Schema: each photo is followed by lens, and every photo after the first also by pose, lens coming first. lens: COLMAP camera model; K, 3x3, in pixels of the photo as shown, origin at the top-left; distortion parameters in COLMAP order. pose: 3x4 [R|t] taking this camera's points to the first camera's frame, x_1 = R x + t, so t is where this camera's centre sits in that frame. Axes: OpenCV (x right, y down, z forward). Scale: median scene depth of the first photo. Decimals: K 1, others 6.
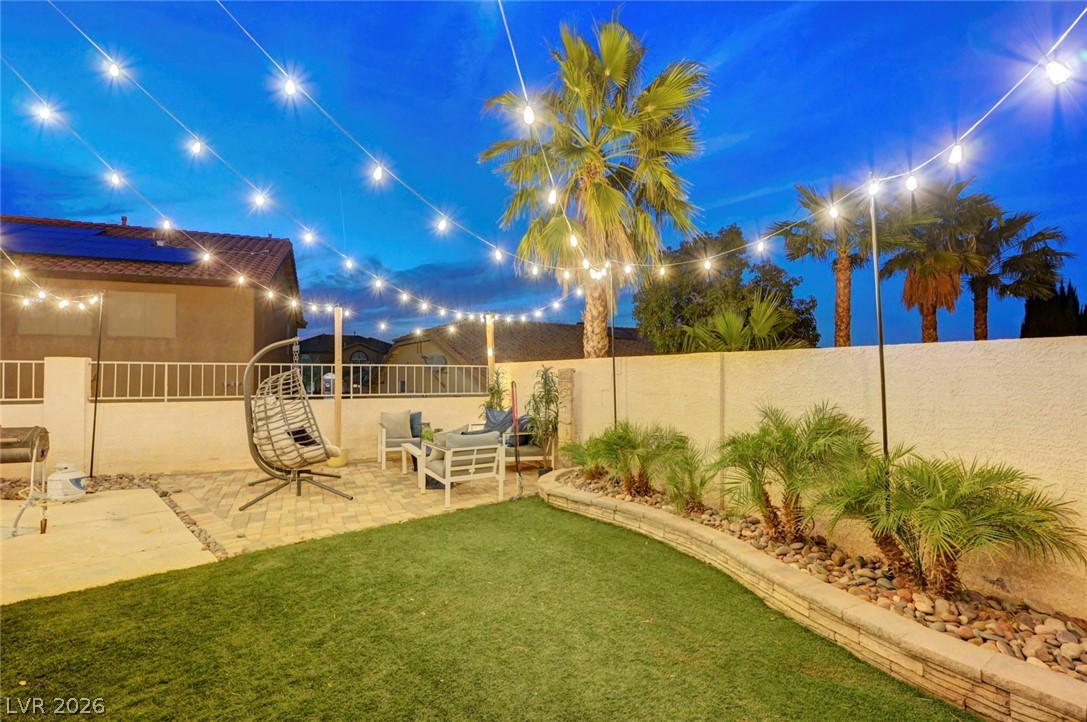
lens RADIAL K [[515.9, 0, 543.5], [0, 515.9, 361.0], [0, 0, 1]] dist [0.000846, -0.000034]
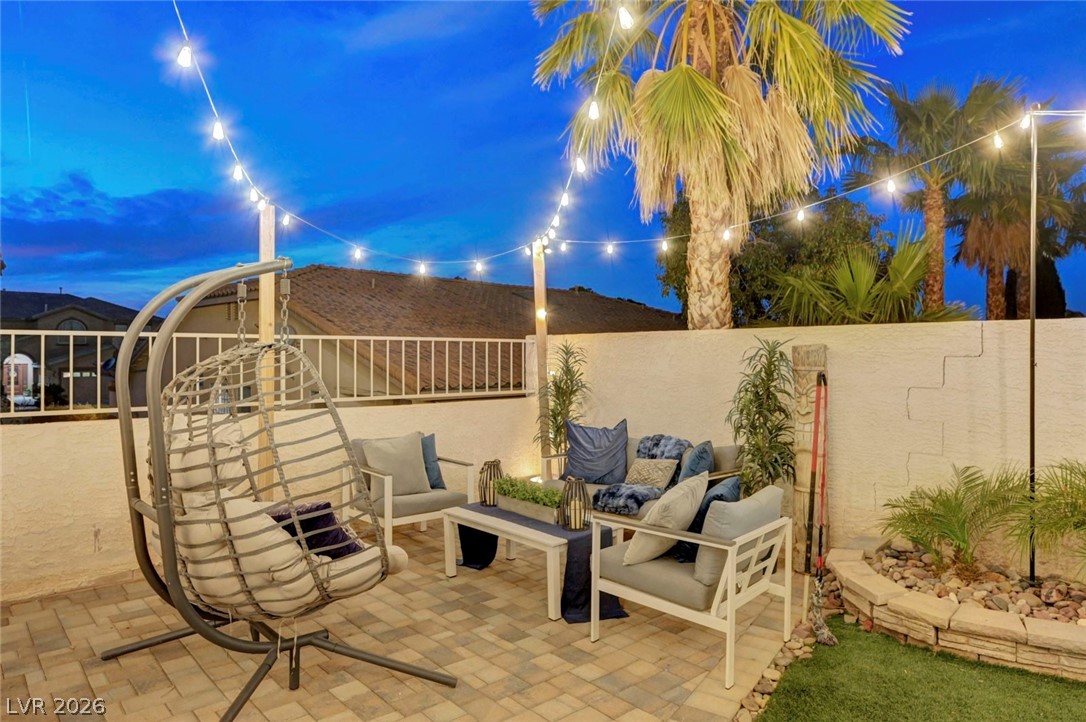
lens RADIAL K [[694.5, 0, 543.0], [0, 694.5, 361.0], [0, 0, 1]] dist [0.000692, -0.000516]
pose [[0.964161, -0.004629, 0.265278, -0.378741], [-0.004615, 0.999404, 0.034211, 0.008868], [-0.265278, -0.034209, 0.963565, 0.420174]]
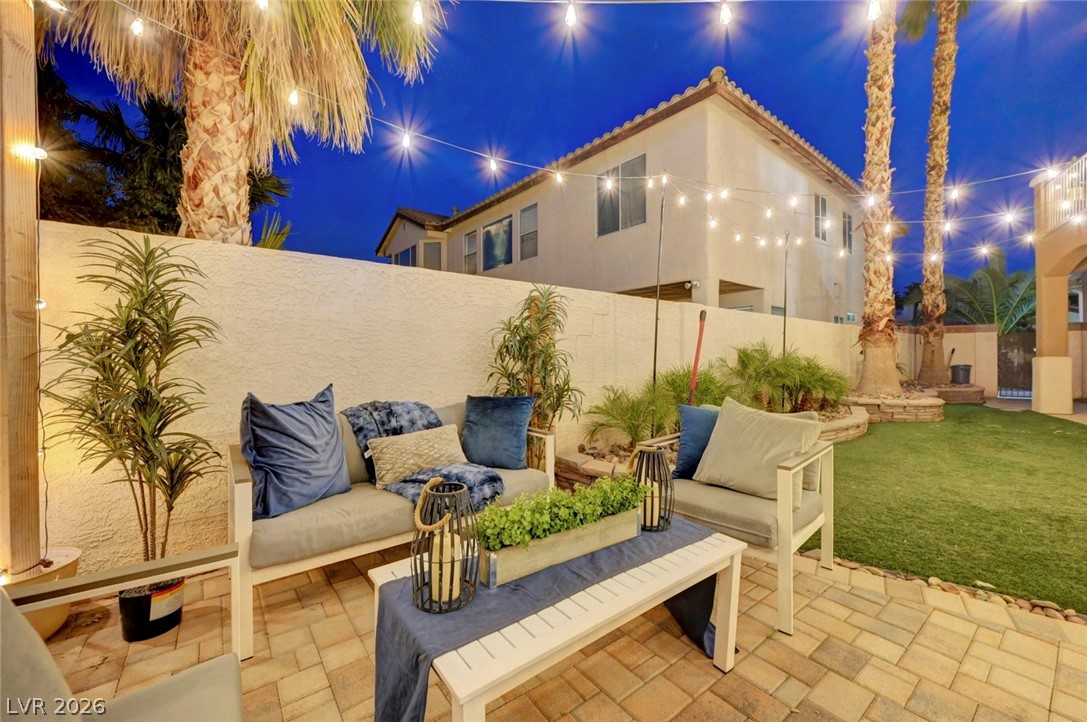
lens RADIAL K [[435.3, 0, 544.4], [0, 435.3, 355.8], [0, 0, 1]] dist [0.000929, 0.000085]
pose [[-0.219592, -0.000919, 0.975591, -0.421104], [-0.034029, 0.999398, -0.006718, 0.081113], [-0.974998, -0.034674, -0.219491, 1.102814]]
